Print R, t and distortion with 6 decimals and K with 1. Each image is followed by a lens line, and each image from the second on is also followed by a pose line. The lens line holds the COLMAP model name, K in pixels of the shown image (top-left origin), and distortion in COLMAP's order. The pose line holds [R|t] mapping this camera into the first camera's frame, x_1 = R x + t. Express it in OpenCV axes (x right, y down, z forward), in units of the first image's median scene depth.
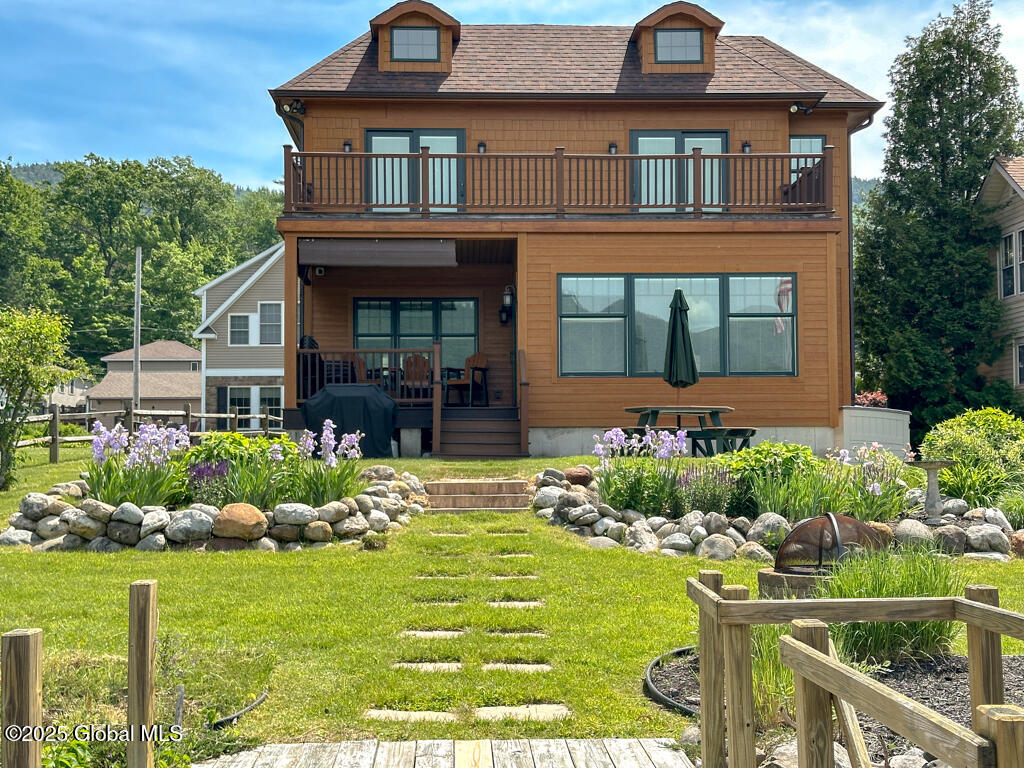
lens RADIAL K [[1359.7, 0, 512.0], [0, 1359.7, 384.0], [0, 0, 1]] dist [0.209328, -0.495519]
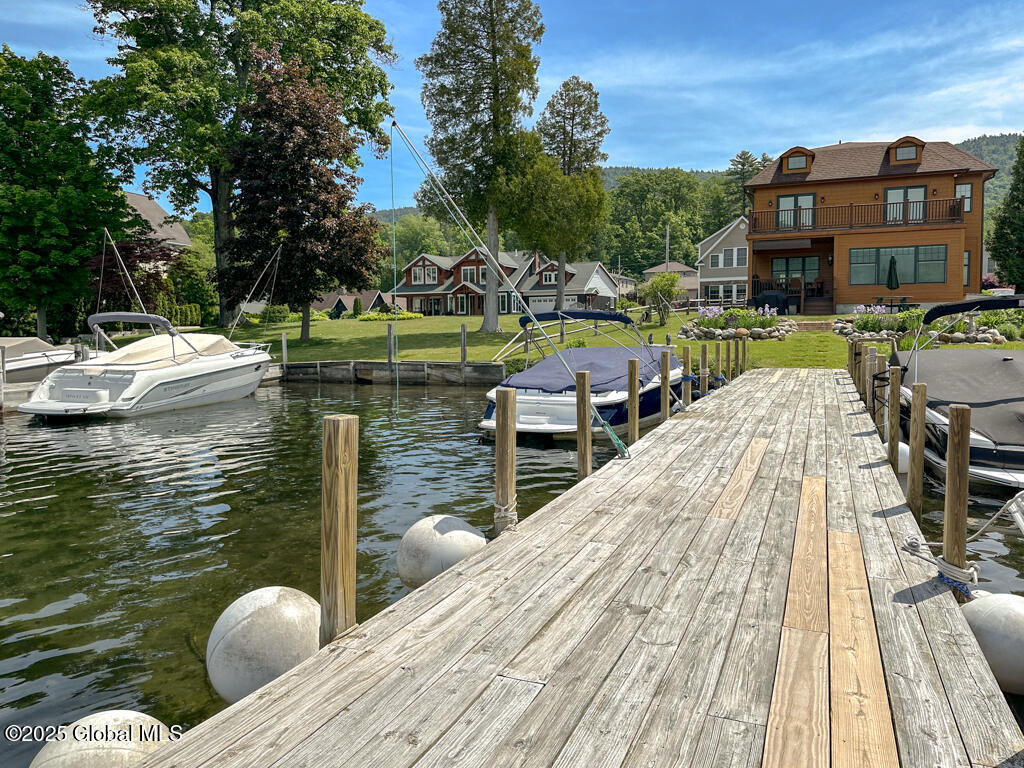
lens RADIAL K [[691.1, 0, 531.0], [0, 691.1, 376.0], [0, 0, 1]] dist [0.094762, -0.160705]
pose [[0.908617, 0.025947, -0.416825, 0.044581], [0.032157, 0.990758, 0.131772, -0.032091], [0.416392, -0.133134, 0.899385, -0.599810]]
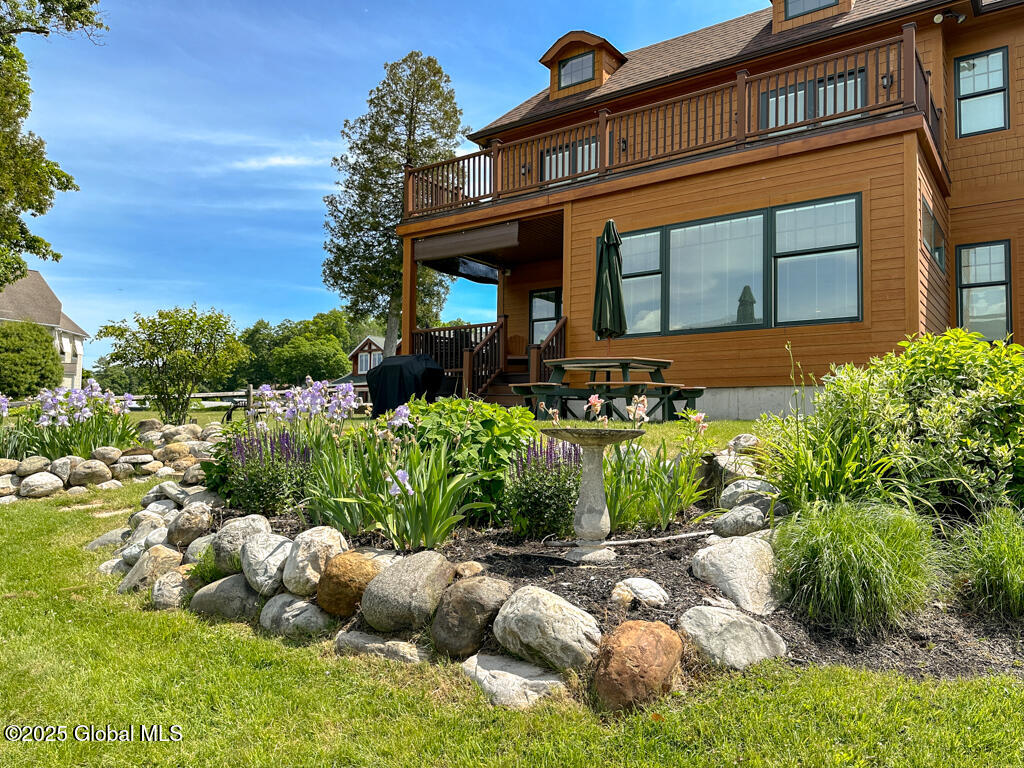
lens RADIAL K [[720.2, 0, 512.0], [0, 720.2, 384.0], [0, 0, 1]] dist [0.062511, -0.084649]
pose [[0.786127, -0.022262, -0.617664, 0.307925], [0.022913, 0.999714, -0.006869, 0.028465], [0.617640, -0.008753, 0.786412, 0.546802]]
